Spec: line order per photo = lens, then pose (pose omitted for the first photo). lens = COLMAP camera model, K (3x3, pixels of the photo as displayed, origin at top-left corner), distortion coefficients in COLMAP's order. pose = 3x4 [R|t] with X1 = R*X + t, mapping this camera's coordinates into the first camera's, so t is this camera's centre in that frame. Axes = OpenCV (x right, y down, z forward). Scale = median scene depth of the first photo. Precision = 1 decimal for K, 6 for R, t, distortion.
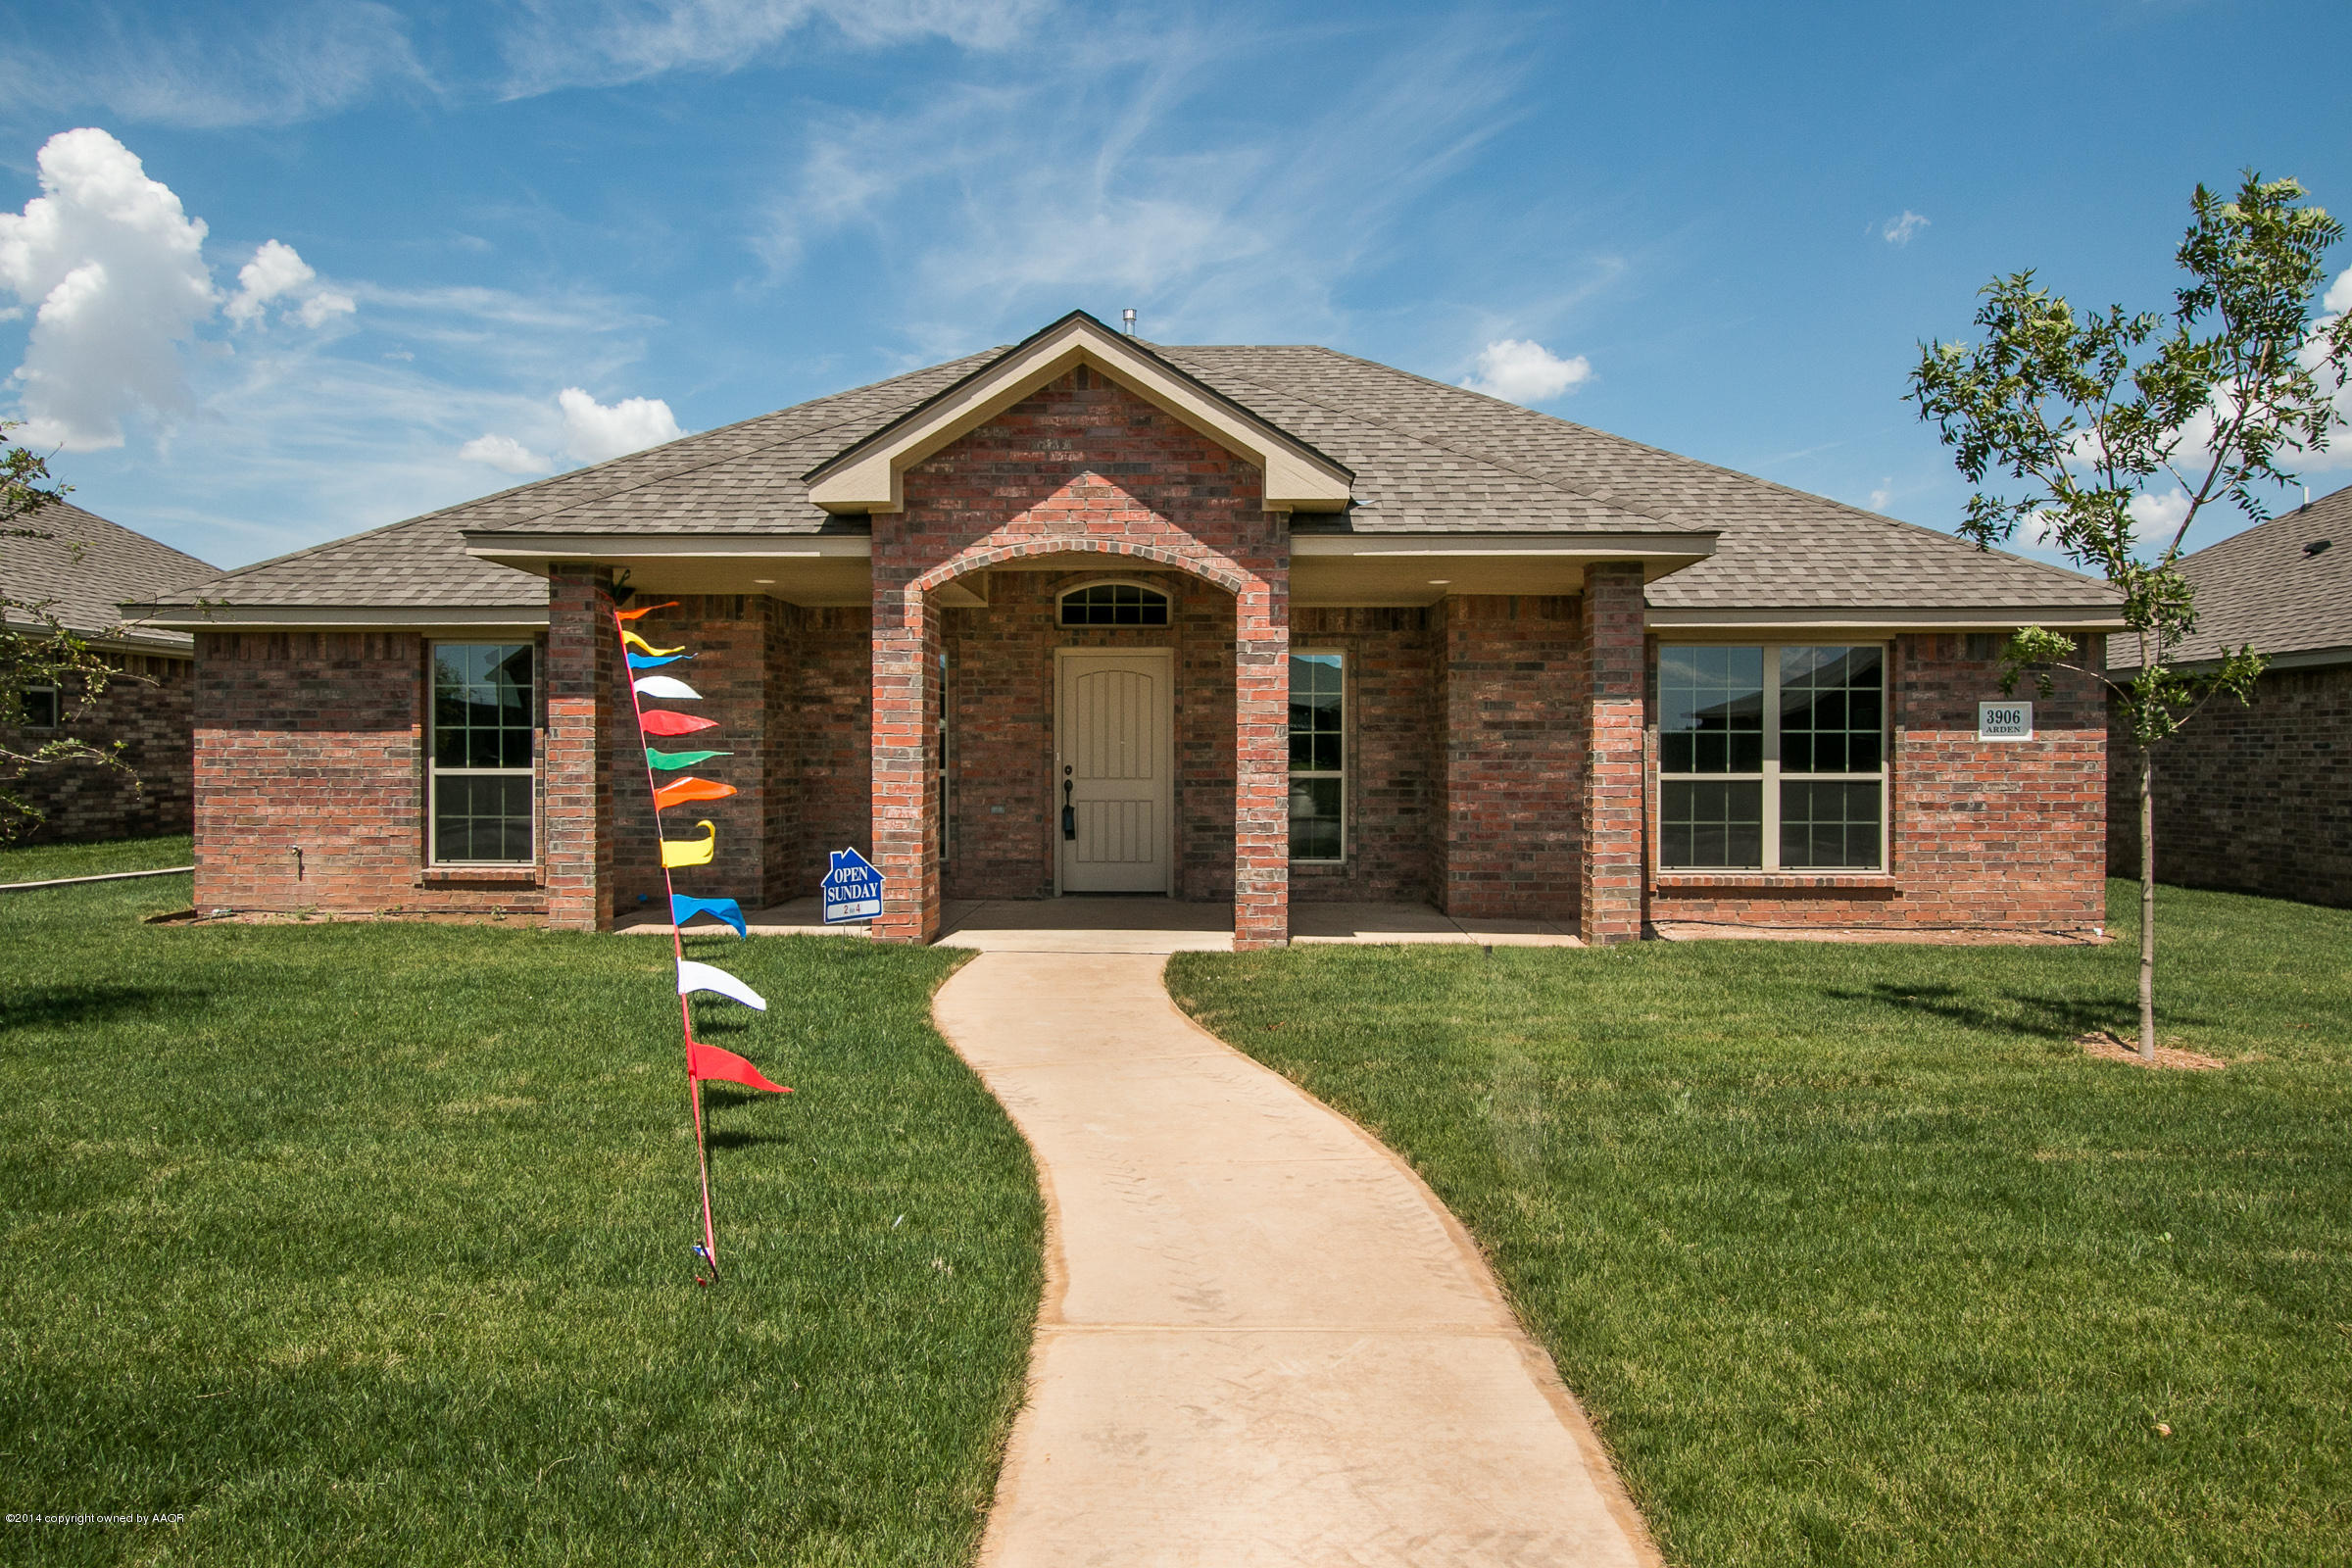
lens RADIAL K [[1699.8, 0, 1177.0], [0, 1699.8, 776.0], [0, 0, 1]] dist [-0.000179, 0.003933]
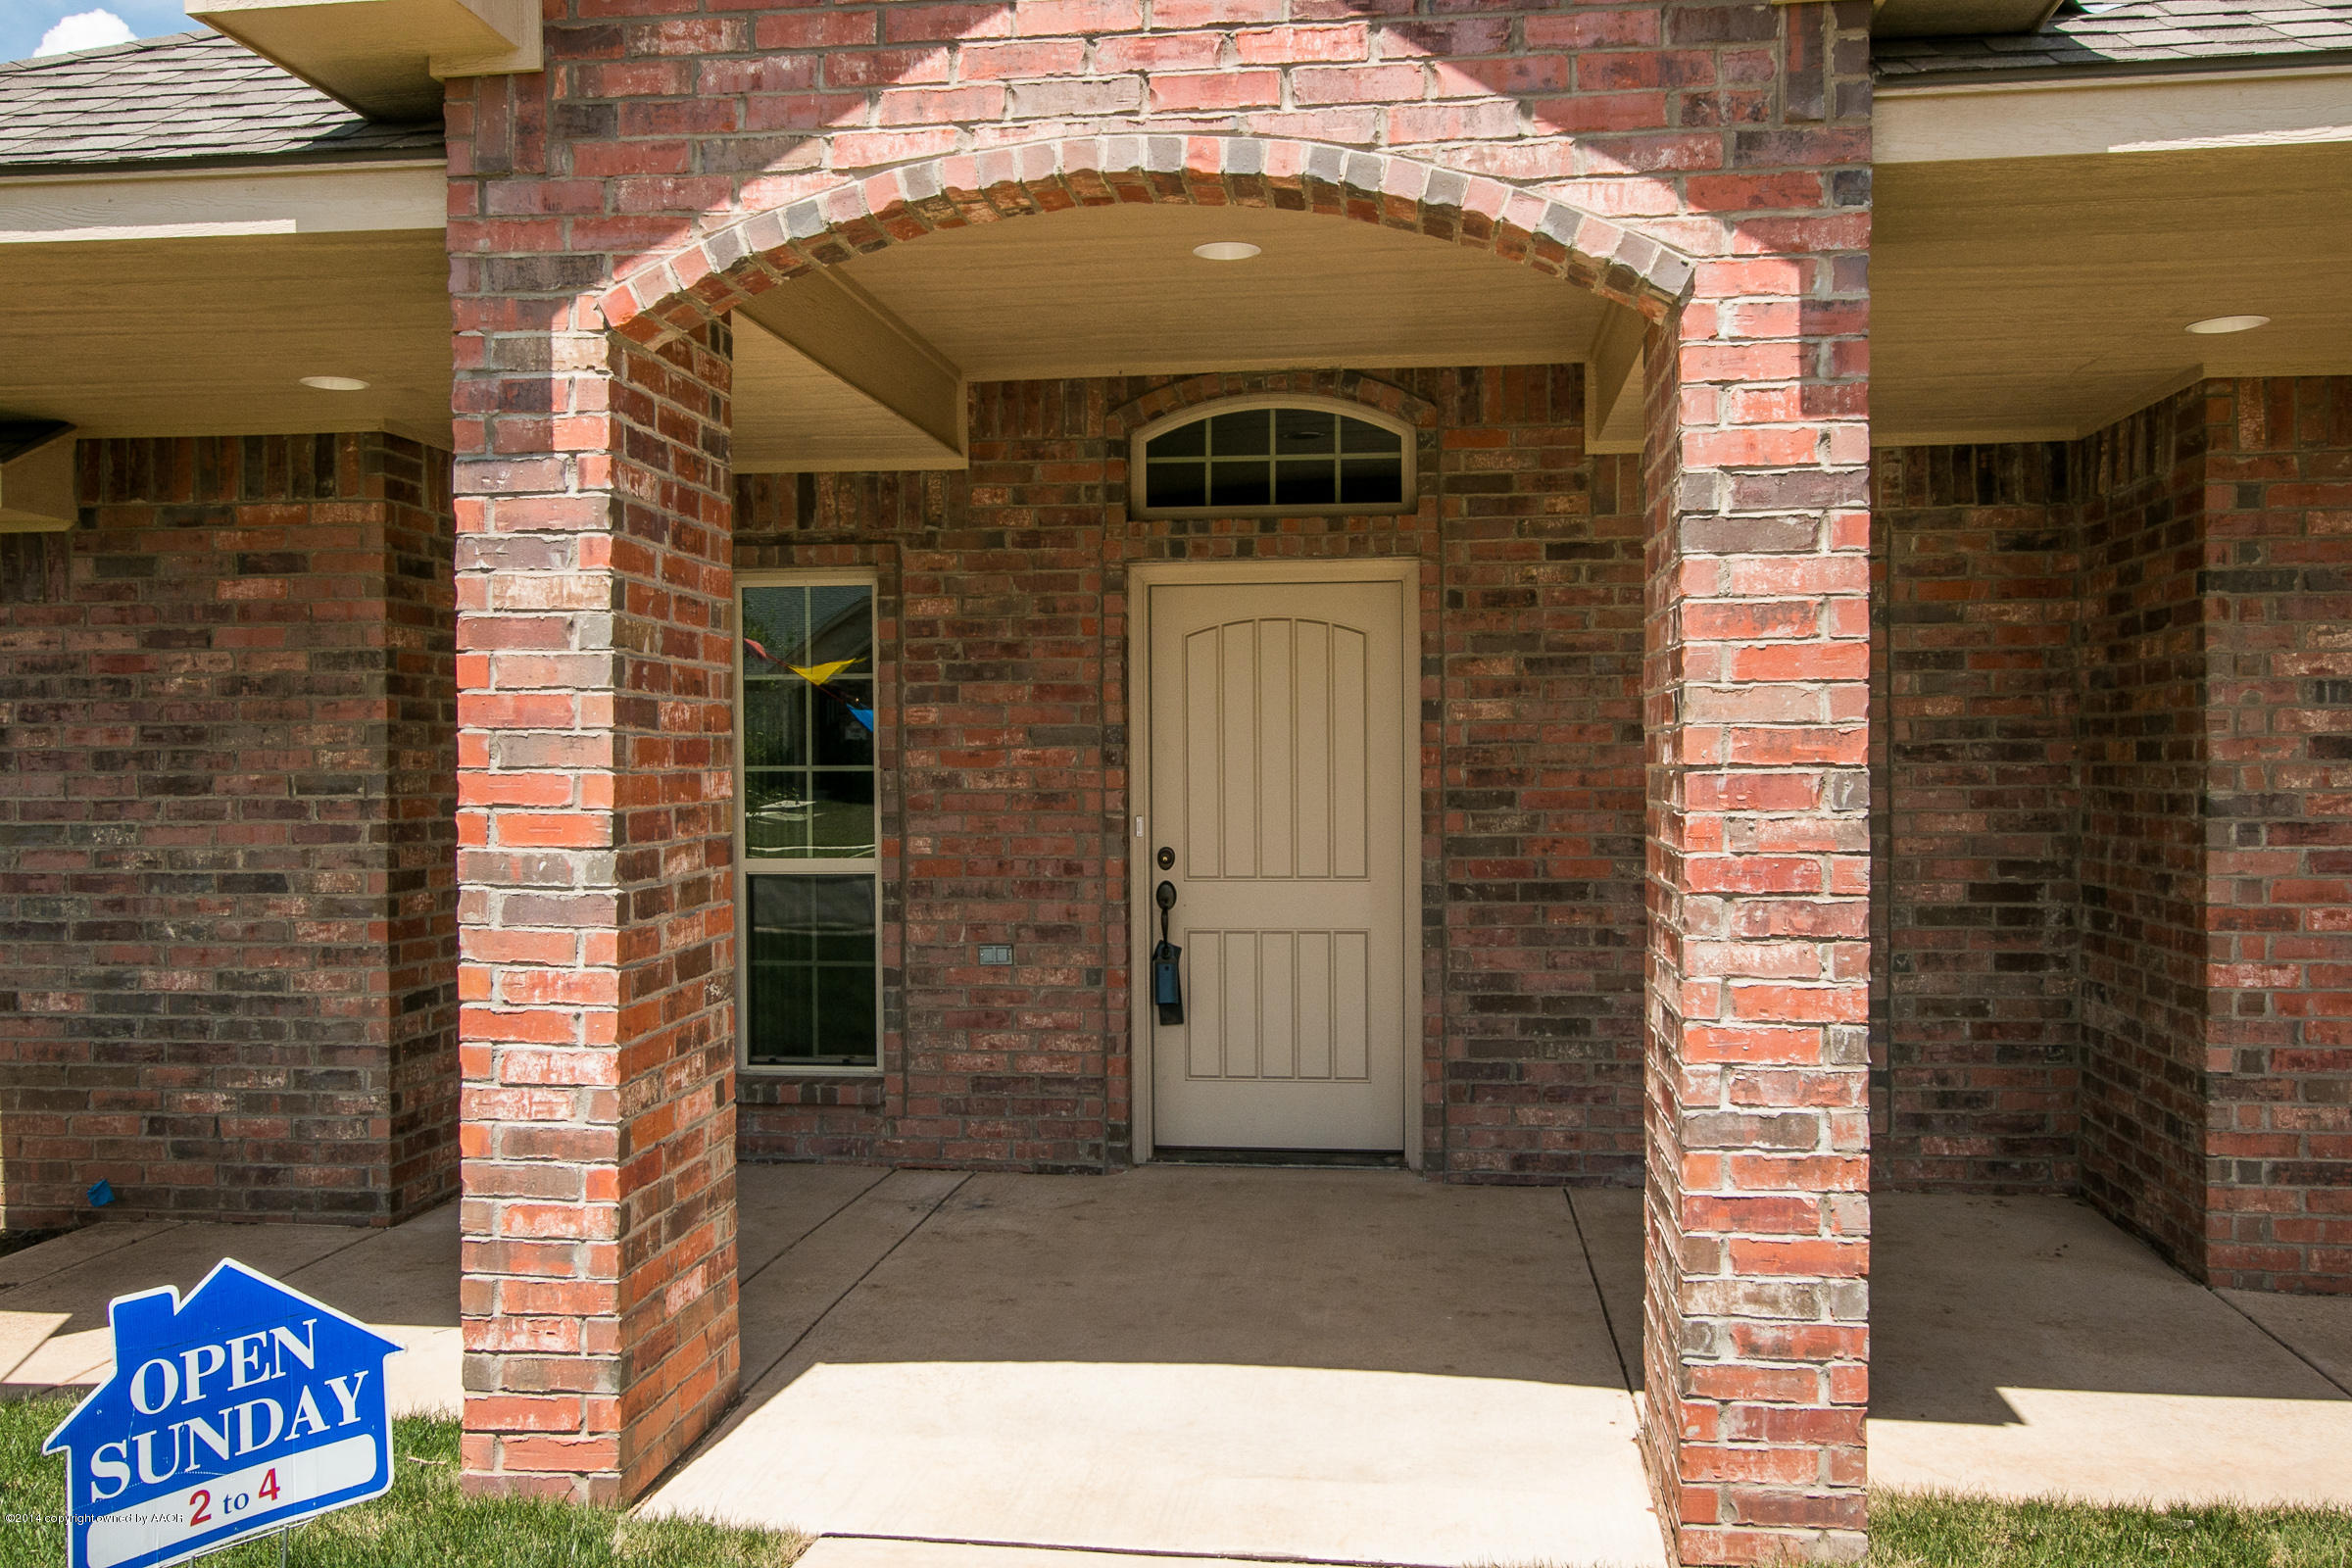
lens RADIAL K [[1699.8, 0, 1190.7], [0, 1699.8, 785.6], [0, 0, 1]] dist [-0.000179, 0.003933]
pose [[0.994219, -0.005765, -0.107216, -0.013690], [0.006782, 0.999935, 0.009122, -0.026762], [0.107156, -0.009796, 0.994194, 0.623693]]
